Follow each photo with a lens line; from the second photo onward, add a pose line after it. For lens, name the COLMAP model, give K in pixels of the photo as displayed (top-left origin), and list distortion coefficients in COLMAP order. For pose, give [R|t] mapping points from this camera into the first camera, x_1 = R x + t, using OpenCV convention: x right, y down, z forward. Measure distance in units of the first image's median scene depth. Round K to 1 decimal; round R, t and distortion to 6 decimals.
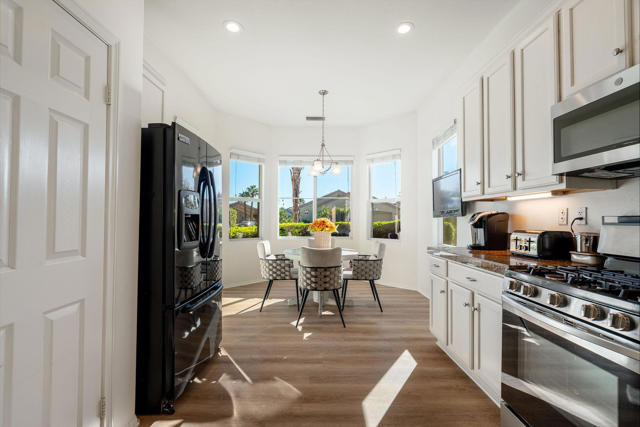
lens RADIAL K [[287.9, 0, 321.0], [0, 287.9, 212.8], [0, 0, 1]] dist [-0.007394, 0.000430]
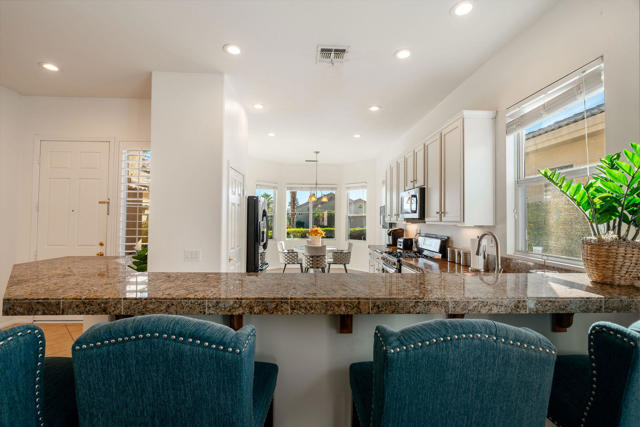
lens RADIAL K [[287.9, 0, 320.1], [0, 287.9, 215.8], [0, 0, 1]] dist [-0.007394, 0.000430]
pose [[0.999770, 0.003511, 0.021154, -0.010296], [-0.003768, 0.999919, 0.012121, -0.121173], [-0.021109, -0.012198, 0.999703, -1.133943]]
